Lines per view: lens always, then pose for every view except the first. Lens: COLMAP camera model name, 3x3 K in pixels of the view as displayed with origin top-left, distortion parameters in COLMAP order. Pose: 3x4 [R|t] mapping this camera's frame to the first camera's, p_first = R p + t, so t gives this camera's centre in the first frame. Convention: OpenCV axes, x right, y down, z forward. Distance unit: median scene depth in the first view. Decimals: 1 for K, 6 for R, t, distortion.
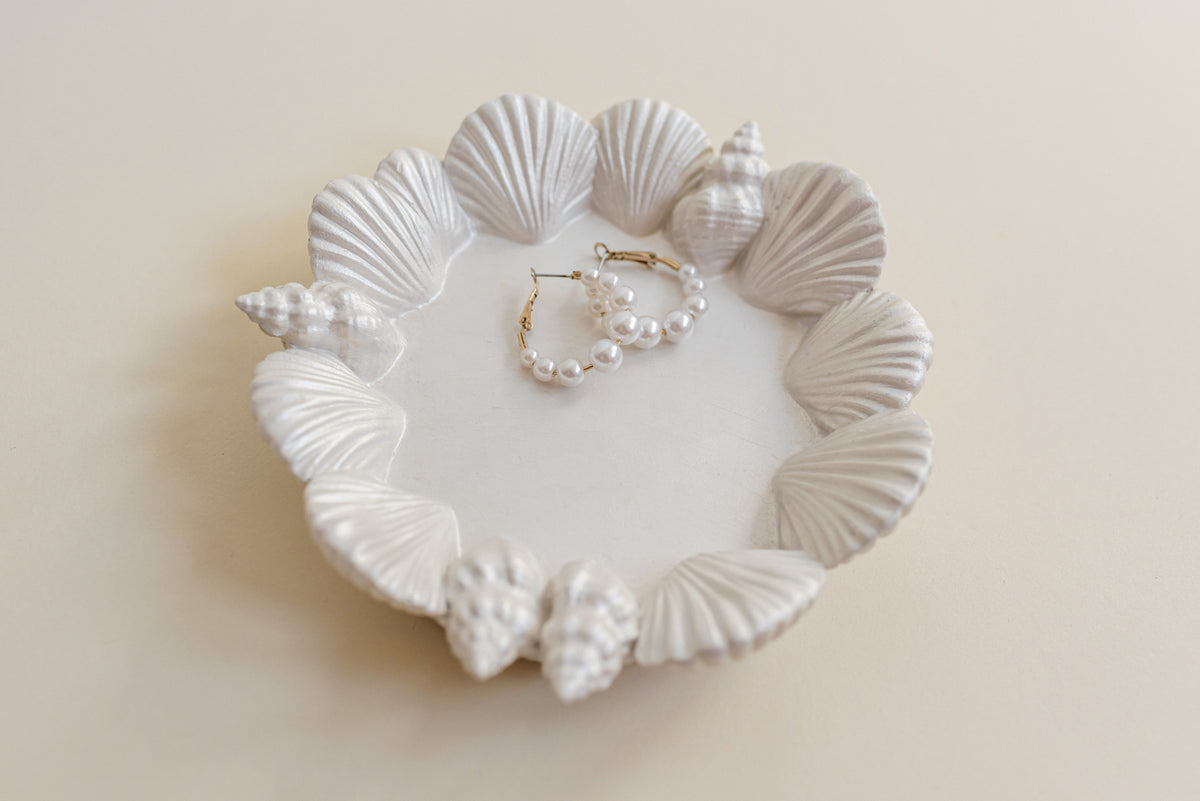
lens RADIAL K [[1388.8, 0, 523.9], [0, 1388.8, 353.8], [0, 0, 1]] dist [-0.090120, 0.000000]
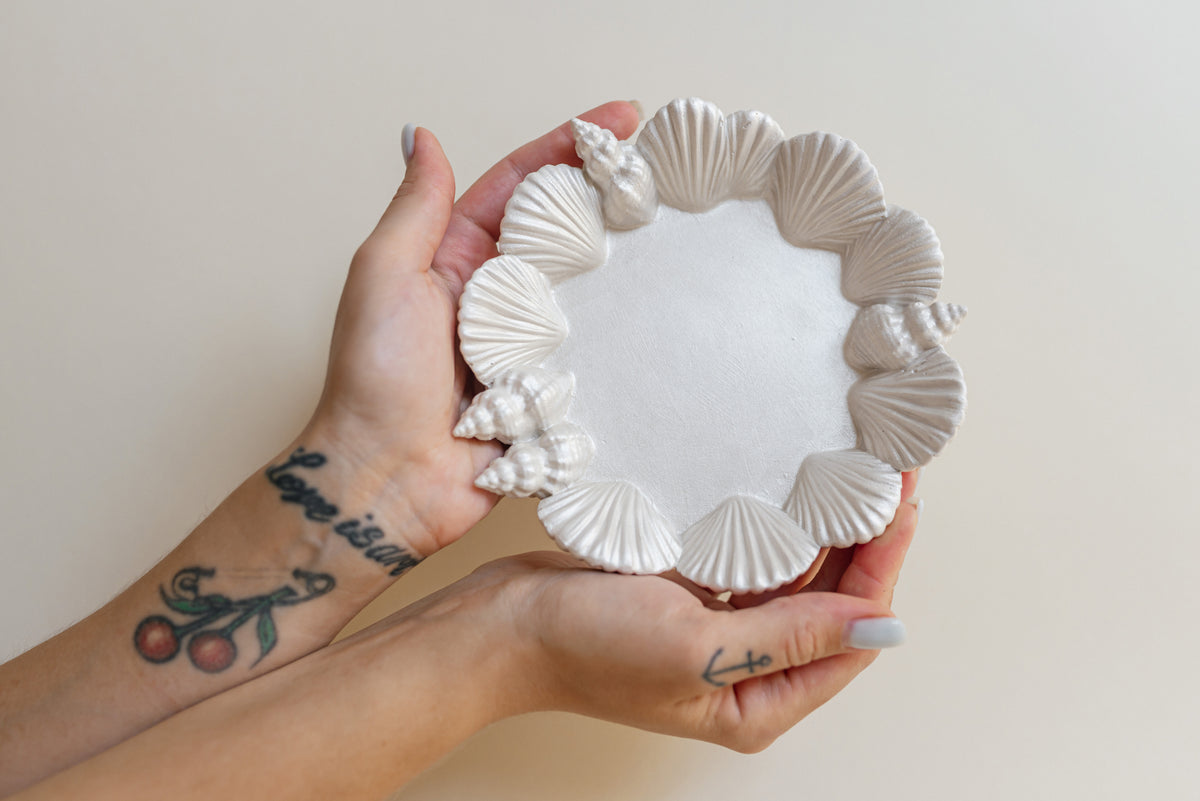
lens RADIAL K [[1278.5, 0, 586.5], [0, 1278.5, 397.2], [0, 0, 1]] dist [-0.060778, 0.000000]
pose [[0.614616, 0.771920, -0.162442, 0.211679], [-0.633364, 0.605662, 0.481688, -0.469556], [0.470210, -0.193168, 0.861156, -0.135043]]
